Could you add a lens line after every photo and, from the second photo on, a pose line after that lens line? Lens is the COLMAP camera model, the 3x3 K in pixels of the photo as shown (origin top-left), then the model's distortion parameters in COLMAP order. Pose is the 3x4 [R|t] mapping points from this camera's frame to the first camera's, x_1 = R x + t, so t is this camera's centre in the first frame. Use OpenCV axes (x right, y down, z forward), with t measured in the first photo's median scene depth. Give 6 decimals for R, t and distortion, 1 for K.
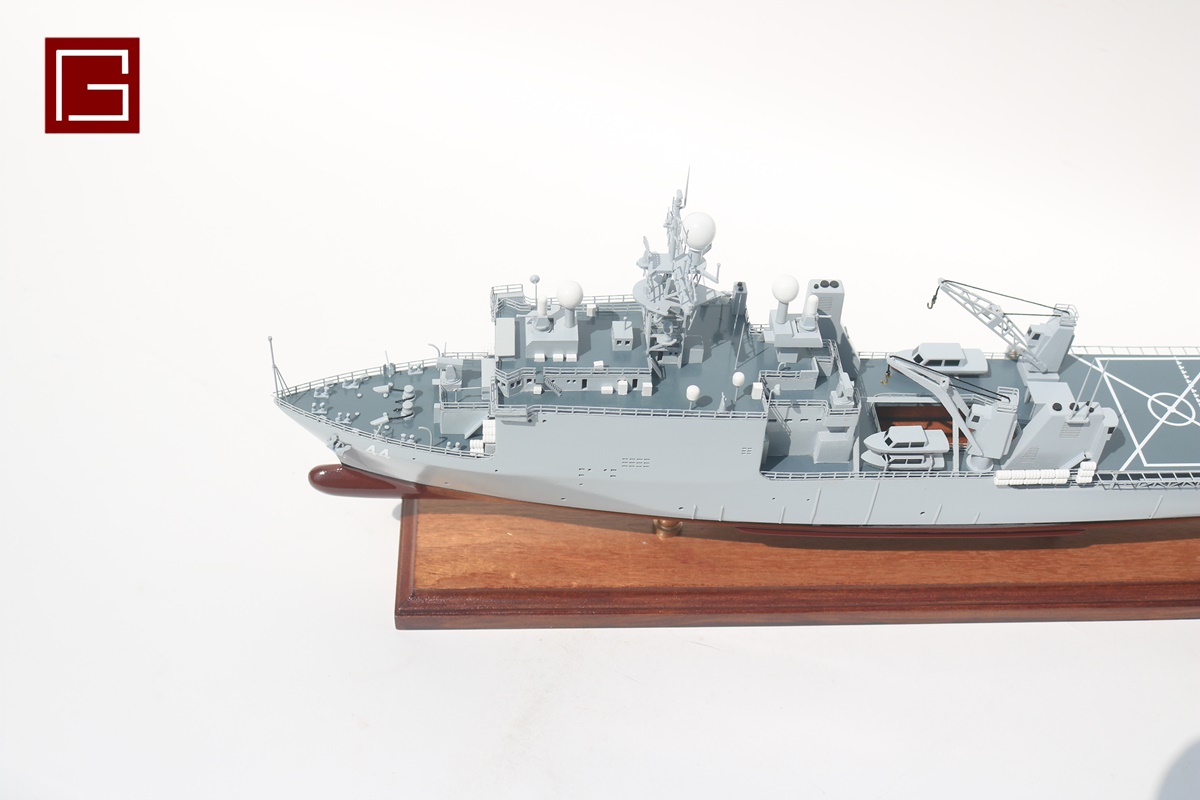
lens RADIAL K [[1489.2, 0, 600.0], [0, 1489.2, 400.0], [0, 0, 1]] dist [-0.022810, -0.016653]
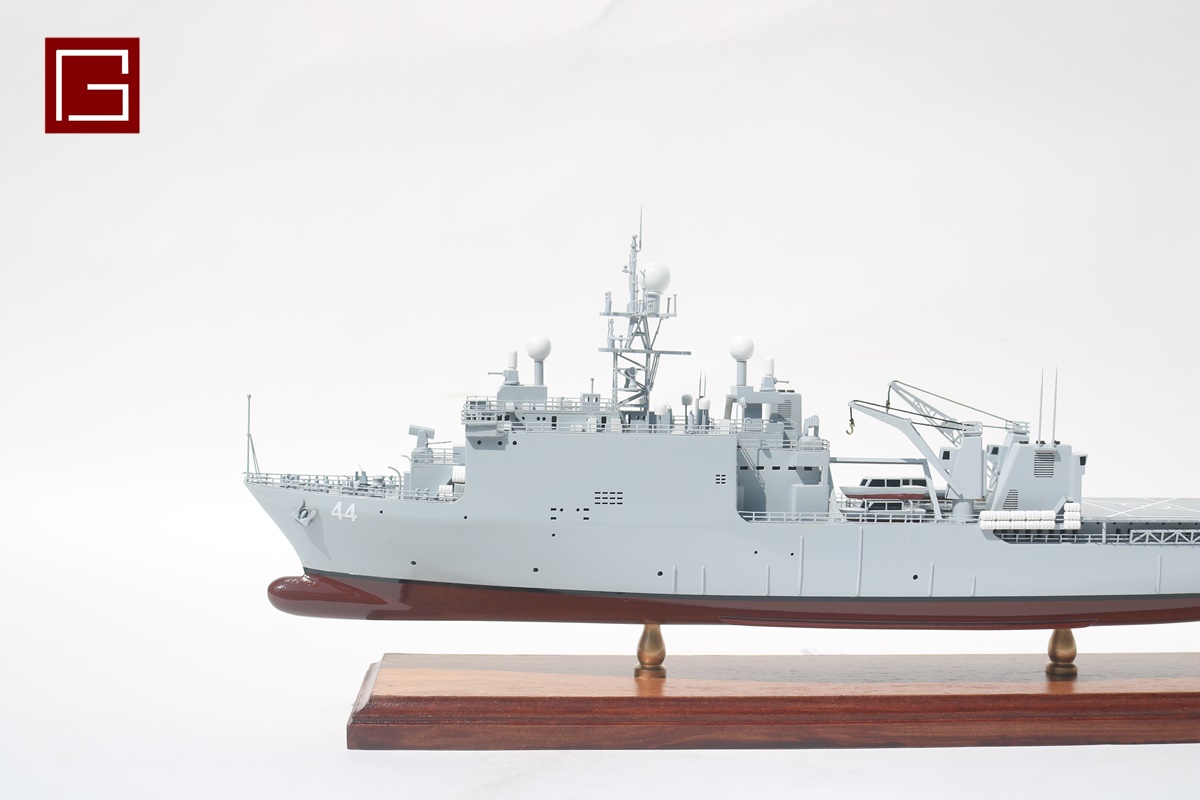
lens RADIAL K [[1412.2, 0, 600.0], [0, 1412.2, 400.0], [0, 0, 1]] dist [-0.033931, 0.007650]
pose [[0.999179, -0.031739, 0.025161, -0.002839], [0.040442, 0.748094, -0.662360, 0.586075], [0.002200, 0.662834, 0.748763, 0.255977]]
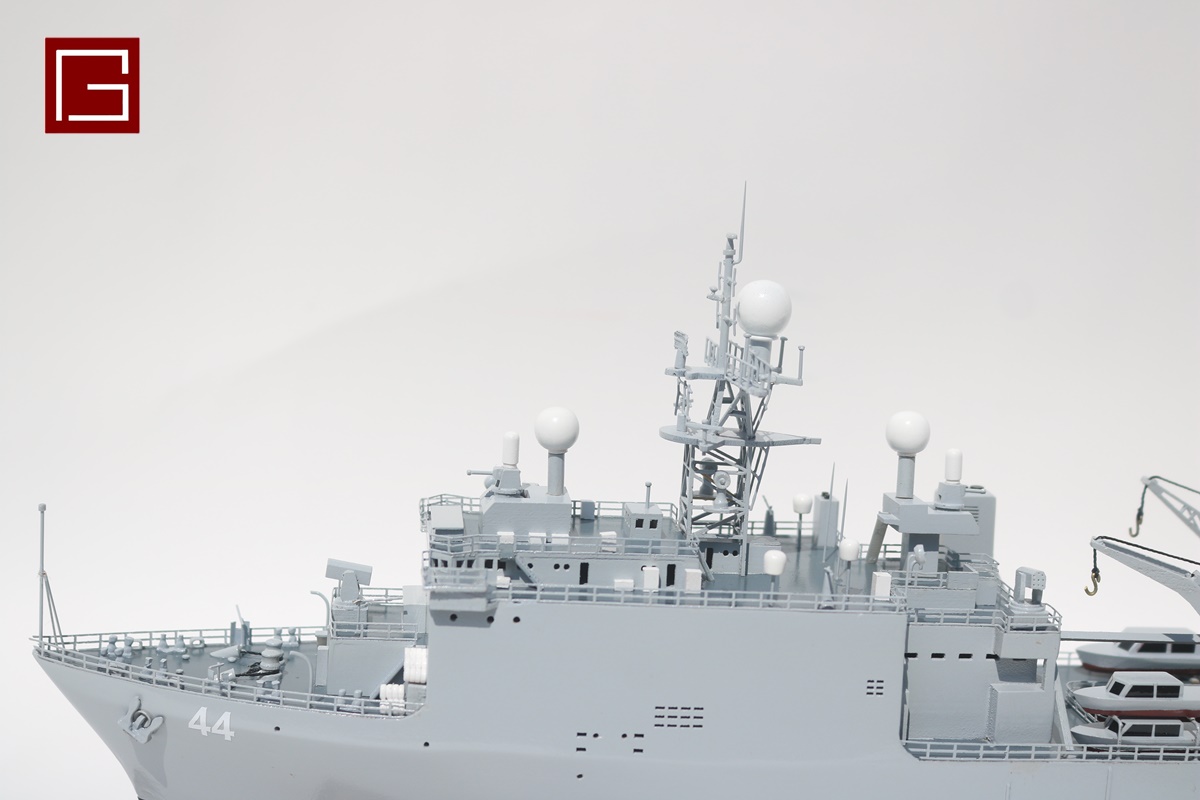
lens RADIAL K [[1867.2, 0, 600.0], [0, 1867.2, 400.0], [0, 0, 1]] dist [0.007911, -0.043993]
pose [[0.998503, -0.007232, 0.054216, -0.040999], [0.036919, 0.820466, -0.570502, 0.330444], [-0.040356, 0.571650, 0.819505, 0.349567]]
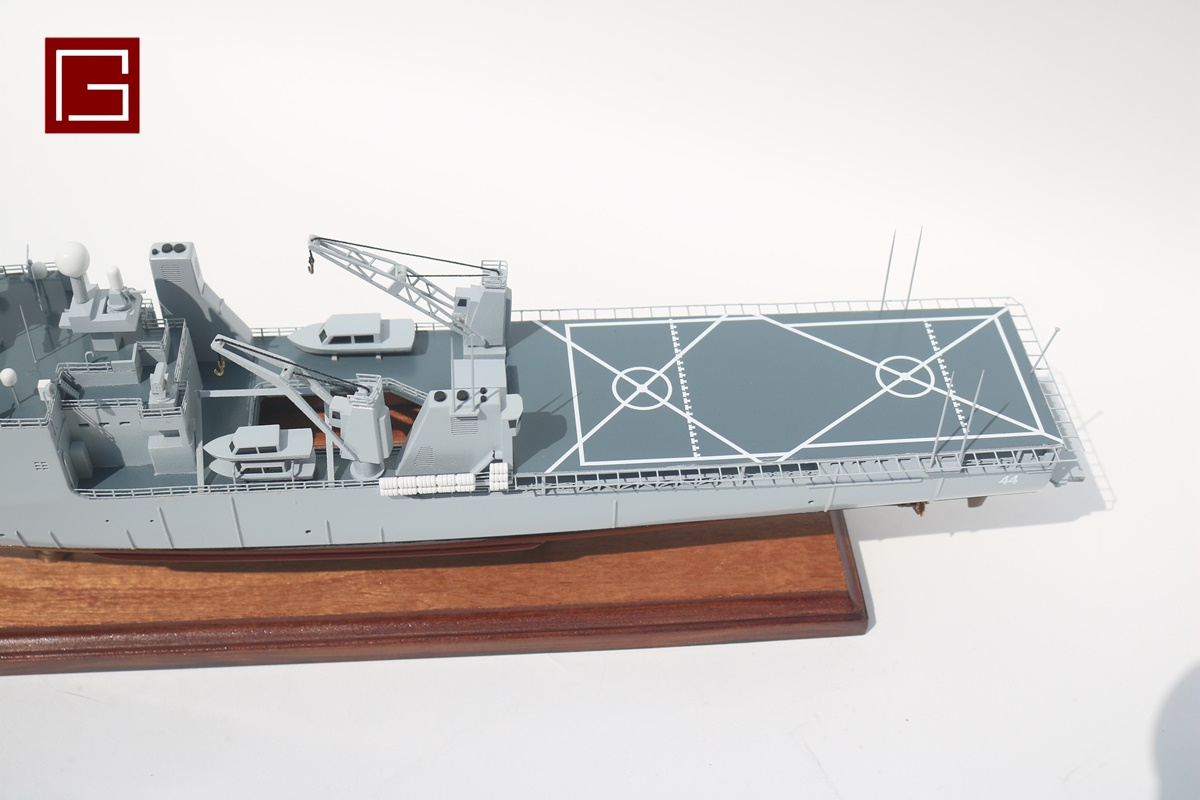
lens RADIAL K [[1543.5, 0, 599.6], [0, 1543.5, 380.3], [0, 0, 1]] dist [-0.044722, -0.002683]
pose [[0.999050, -0.032841, -0.028658, 0.403976], [0.033756, 0.998916, 0.032067, -0.026283], [0.027574, -0.033004, 0.999075, 0.186465]]
